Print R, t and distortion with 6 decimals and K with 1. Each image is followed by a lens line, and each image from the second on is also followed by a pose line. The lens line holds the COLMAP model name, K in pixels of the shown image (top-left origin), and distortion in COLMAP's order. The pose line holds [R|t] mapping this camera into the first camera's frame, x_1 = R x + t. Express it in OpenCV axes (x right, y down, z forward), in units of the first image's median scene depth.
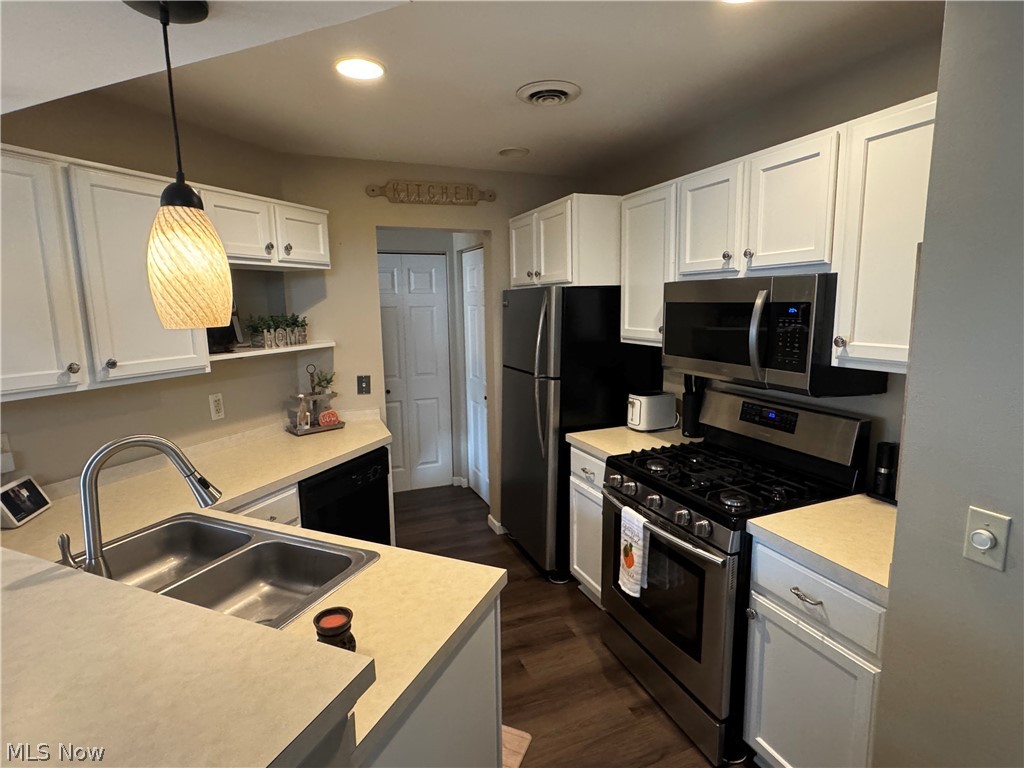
lens RADIAL K [[534.2, 0, 510.7], [0, 534.2, 380.4], [0, 0, 1]] dist [0.012379, -0.000377]
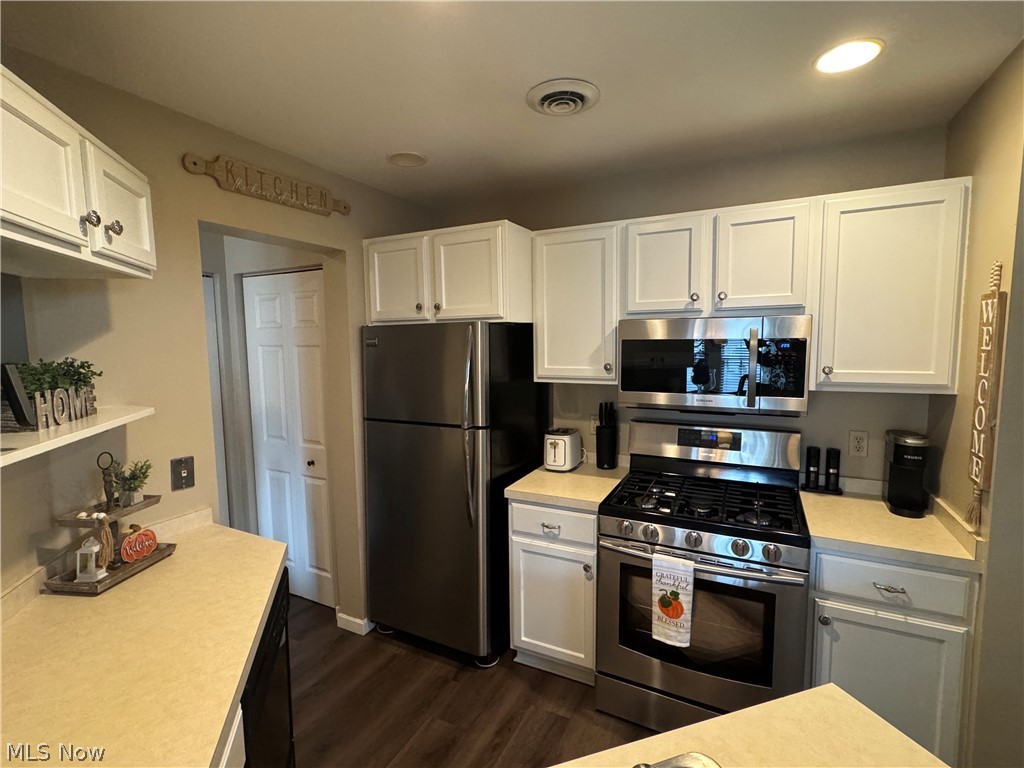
lens RADIAL K [[480.7, 0, 511.3], [0, 480.7, 383.6], [0, 0, 1]] dist [0.002718, -0.000202]
pose [[0.755008, -0.052245, 0.653632, -0.392174], [0.096685, 0.994795, -0.032166, -0.045291], [-0.648549, 0.087482, 0.756129, 0.380009]]
